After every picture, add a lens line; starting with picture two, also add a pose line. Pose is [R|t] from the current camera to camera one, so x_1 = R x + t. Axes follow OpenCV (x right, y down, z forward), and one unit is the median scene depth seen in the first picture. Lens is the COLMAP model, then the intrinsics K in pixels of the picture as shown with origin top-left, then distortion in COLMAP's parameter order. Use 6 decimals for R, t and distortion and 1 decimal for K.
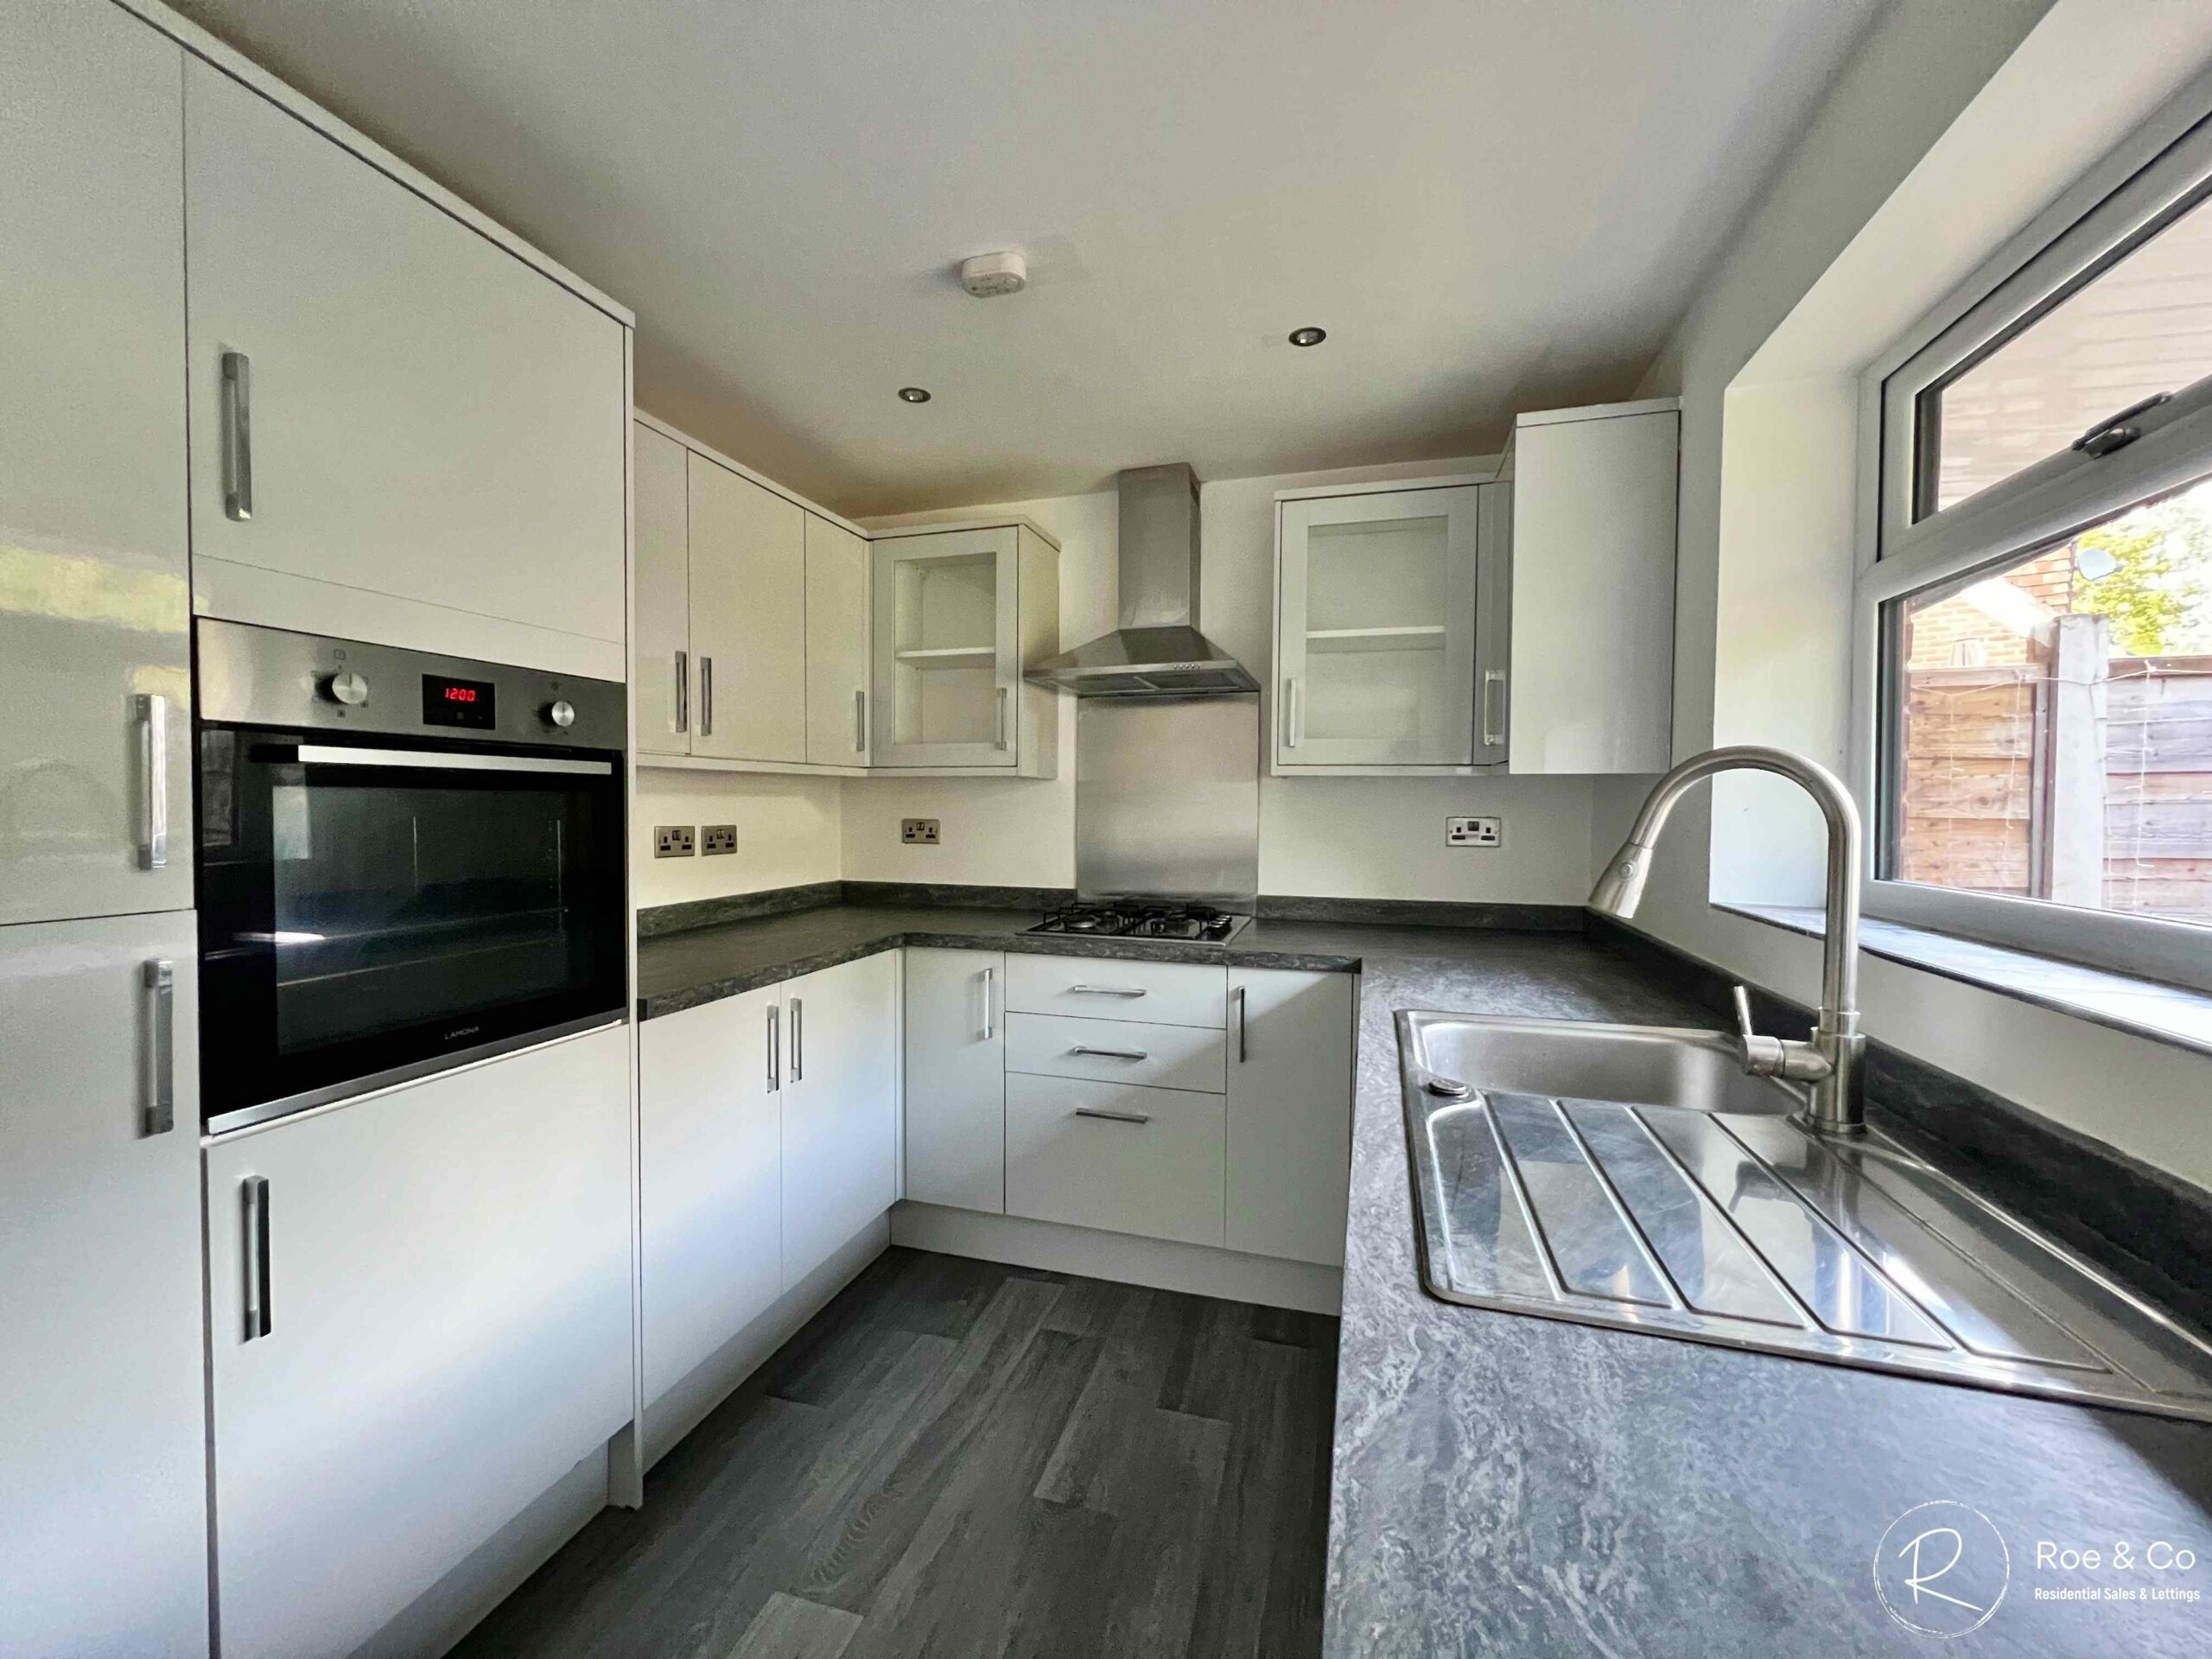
lens RADIAL K [[885.7, 0, 1104.5], [0, 885.7, 826.1], [0, 0, 1]] dist [-0.003224, -0.000046]
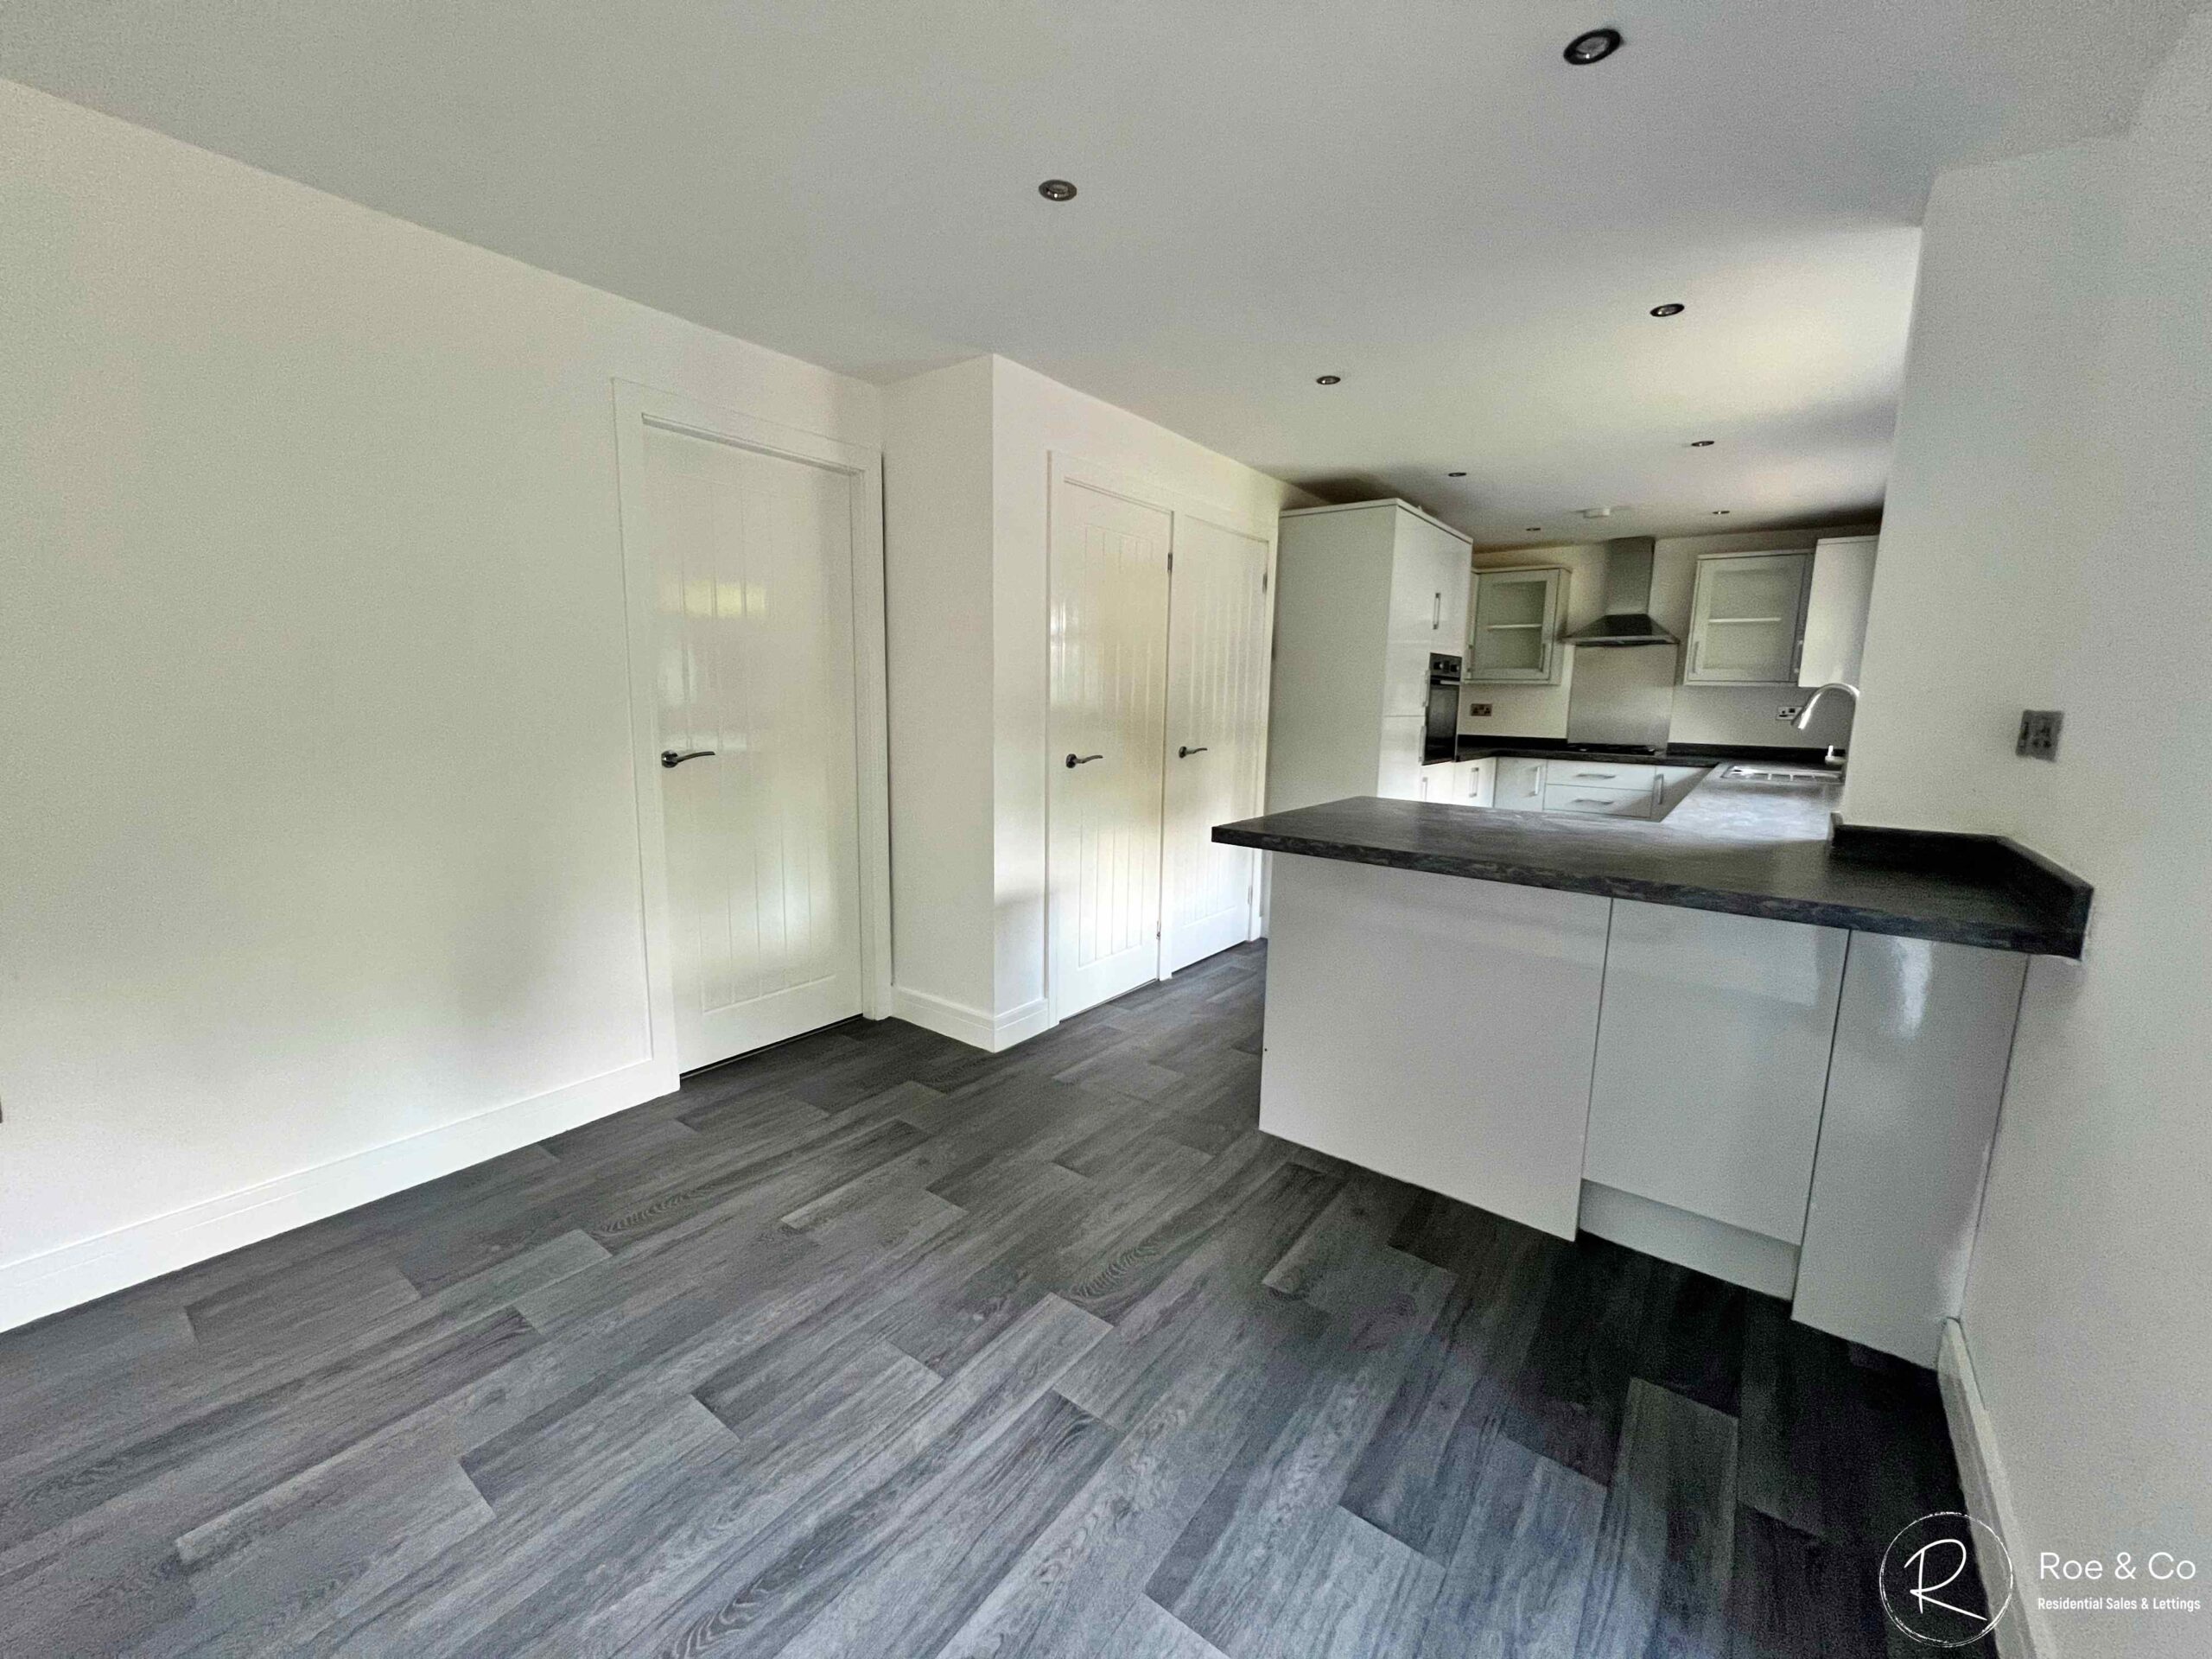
lens RADIAL K [[884.4, 0, 1098.6], [0, 884.4, 825.8], [0, 0, 1]] dist [-0.001989, 0.000131]
pose [[0.937218, 0.063062, -0.342994, -0.457735], [-0.022939, 0.992532, 0.119805, 0.068367], [0.347988, -0.104416, 0.931666, -1.822906]]
